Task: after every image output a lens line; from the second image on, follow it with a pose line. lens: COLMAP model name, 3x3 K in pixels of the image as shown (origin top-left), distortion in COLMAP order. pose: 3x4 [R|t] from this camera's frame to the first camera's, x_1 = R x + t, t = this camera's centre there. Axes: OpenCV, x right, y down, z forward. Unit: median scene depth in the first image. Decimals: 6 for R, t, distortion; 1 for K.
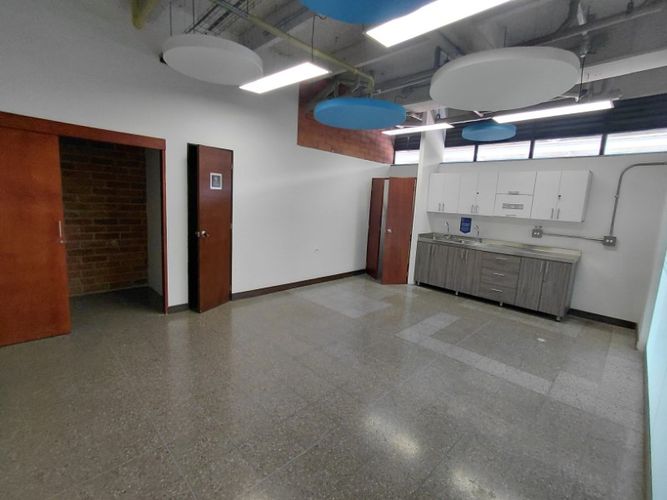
lens RADIAL K [[311.5, 0, 333.3], [0, 311.5, 247.9], [0, 0, 1]] dist [-0.009013, 0.006742]
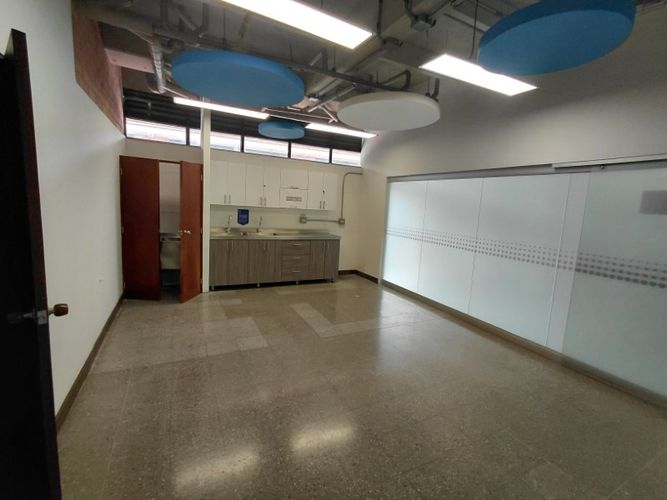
lens RADIAL K [[311.5, 0, 334.0], [0, 311.5, 248.7], [0, 0, 1]] dist [-0.009013, 0.006742]
pose [[0.310025, -0.169928, 0.935419, -0.492462], [0.103815, 0.984065, 0.144357, -0.099641], [-0.945043, 0.052356, 0.322726, 0.474488]]
